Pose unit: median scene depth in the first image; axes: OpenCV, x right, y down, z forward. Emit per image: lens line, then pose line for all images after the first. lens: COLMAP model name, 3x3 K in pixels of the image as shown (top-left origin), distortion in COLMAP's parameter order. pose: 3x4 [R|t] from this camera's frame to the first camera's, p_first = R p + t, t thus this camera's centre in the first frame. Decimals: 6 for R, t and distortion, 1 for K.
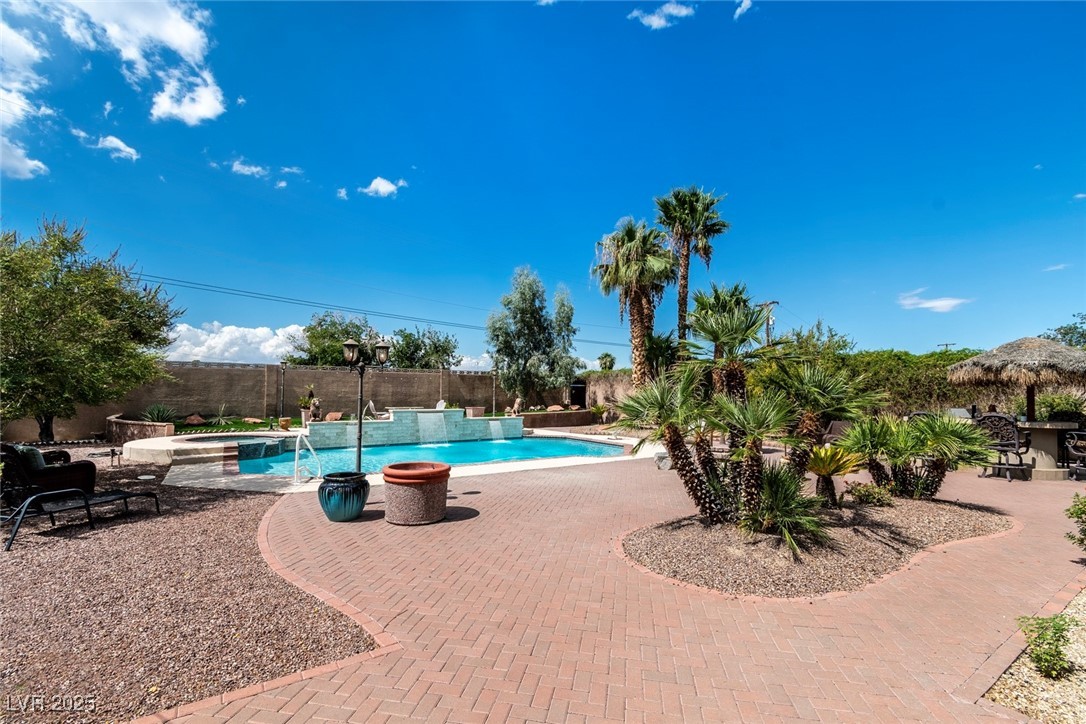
lens RADIAL K [[482.7, 0, 550.7], [0, 482.7, 382.2], [0, 0, 1]] dist [0.004988, -0.001836]
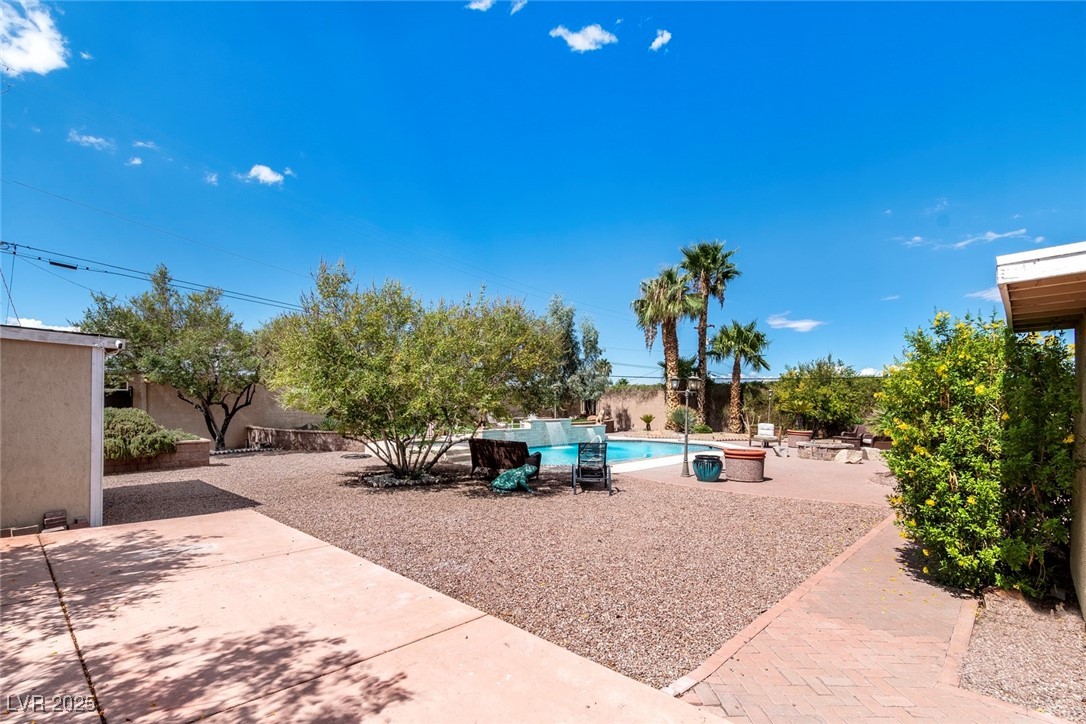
lens RADIAL K [[482.4, 0, 553.9], [0, 482.4, 404.8], [0, 0, 1]] dist [0.002963, 0.002261]
pose [[0.981073, -0.000275, 0.193636, -0.358165], [-0.004554, 0.999690, 0.024494, -0.008484], [-0.193582, -0.024912, 0.980768, -0.158306]]
